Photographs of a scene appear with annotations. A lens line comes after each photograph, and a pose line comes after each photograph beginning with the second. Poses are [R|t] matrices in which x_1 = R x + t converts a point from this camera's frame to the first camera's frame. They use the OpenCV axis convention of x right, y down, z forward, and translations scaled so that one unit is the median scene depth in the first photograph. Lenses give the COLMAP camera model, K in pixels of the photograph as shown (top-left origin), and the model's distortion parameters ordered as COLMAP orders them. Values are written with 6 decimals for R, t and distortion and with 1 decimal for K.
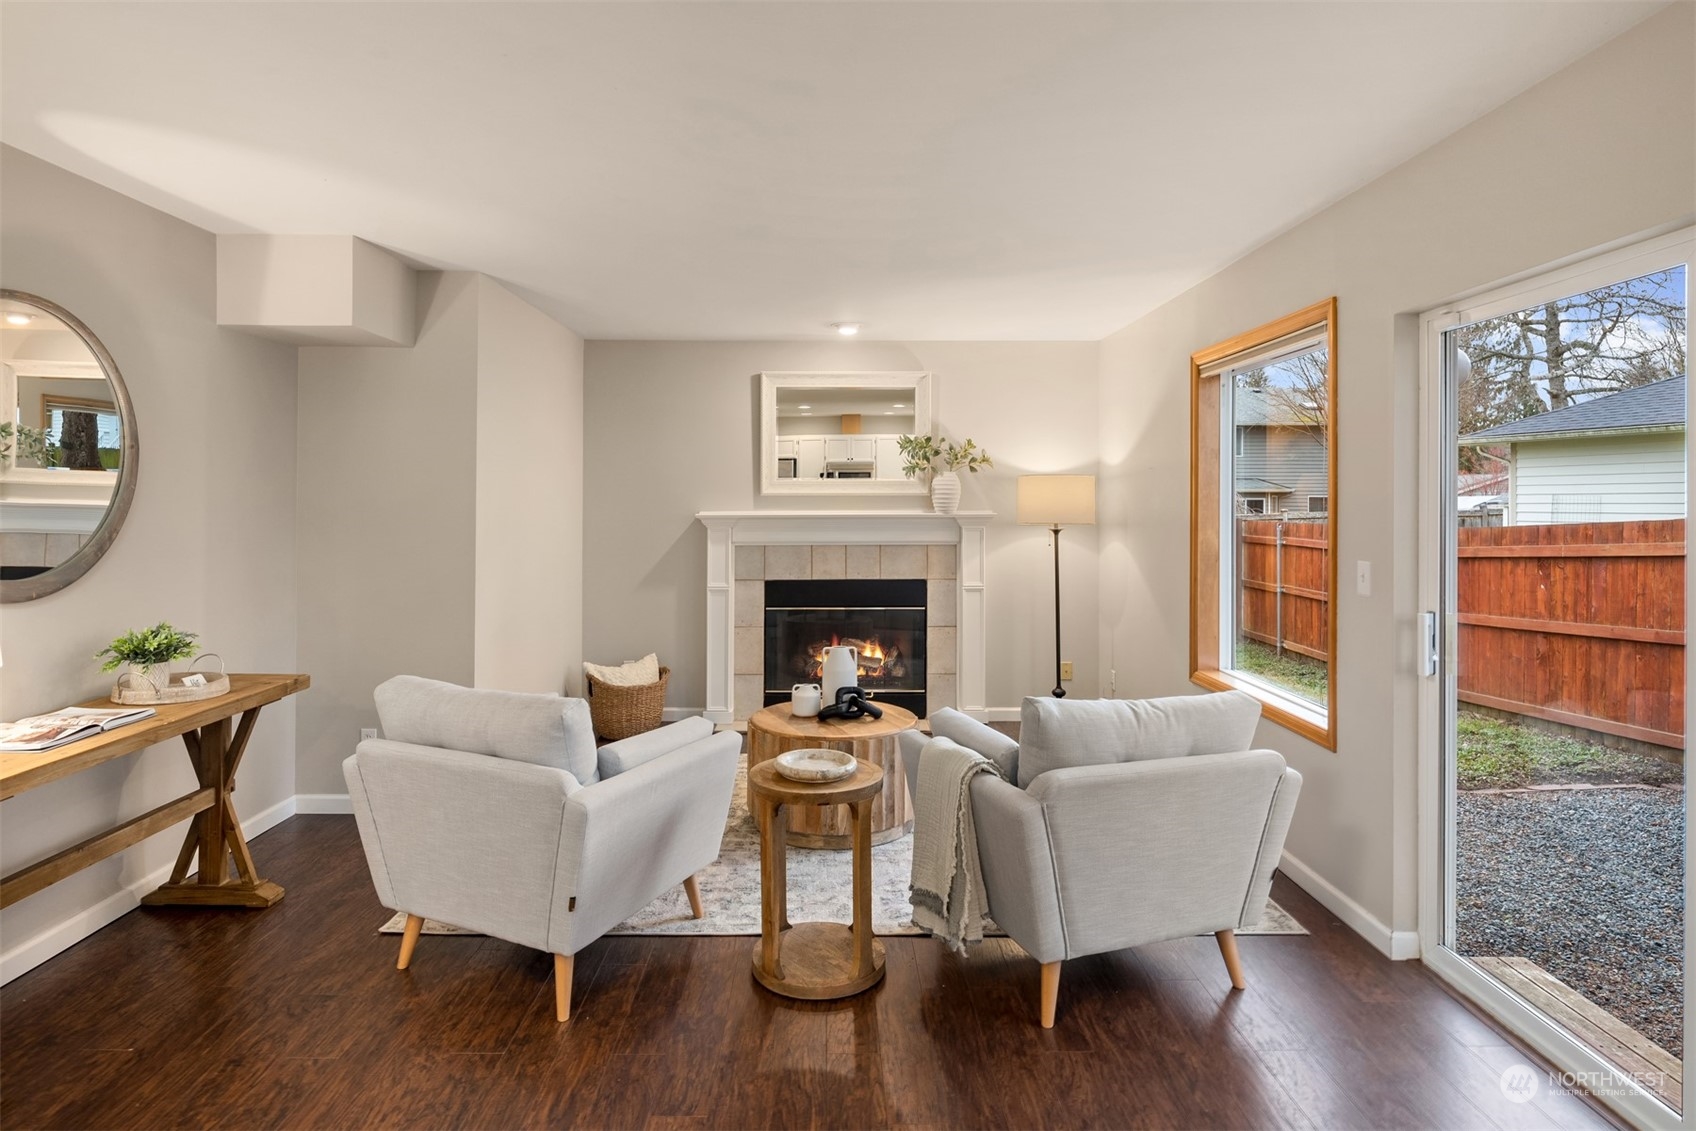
lens RADIAL K [[916.8, 0, 856.4], [0, 916.8, 499.1], [0, 0, 1]] dist [-0.002984, -0.001560]
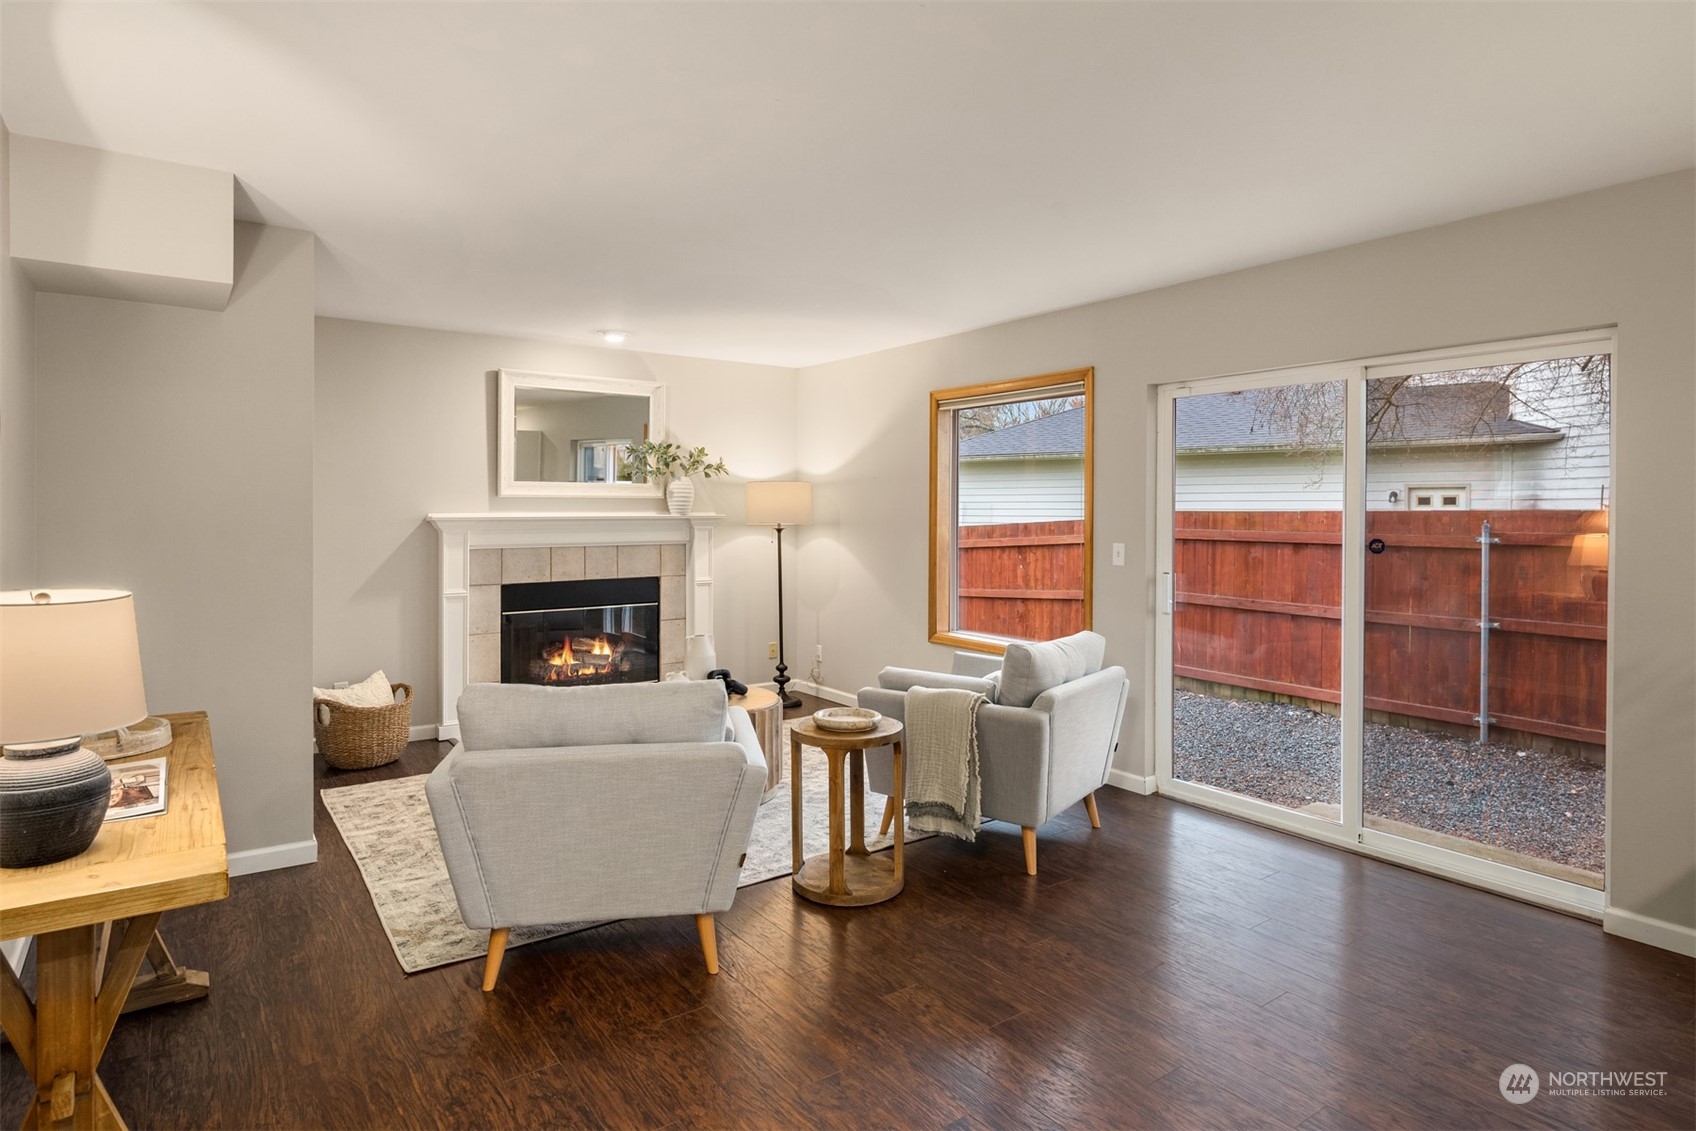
lens RADIAL K [[894.3, 0, 845.8], [0, 894.3, 517.9], [0, 0, 1]] dist [-0.002180, -0.000706]
pose [[0.823201, -0.003609, 0.567739, -0.339659], [-0.004725, 0.999902, 0.013208, 0.004149], [-0.567730, -0.013556, 0.823103, 0.015791]]
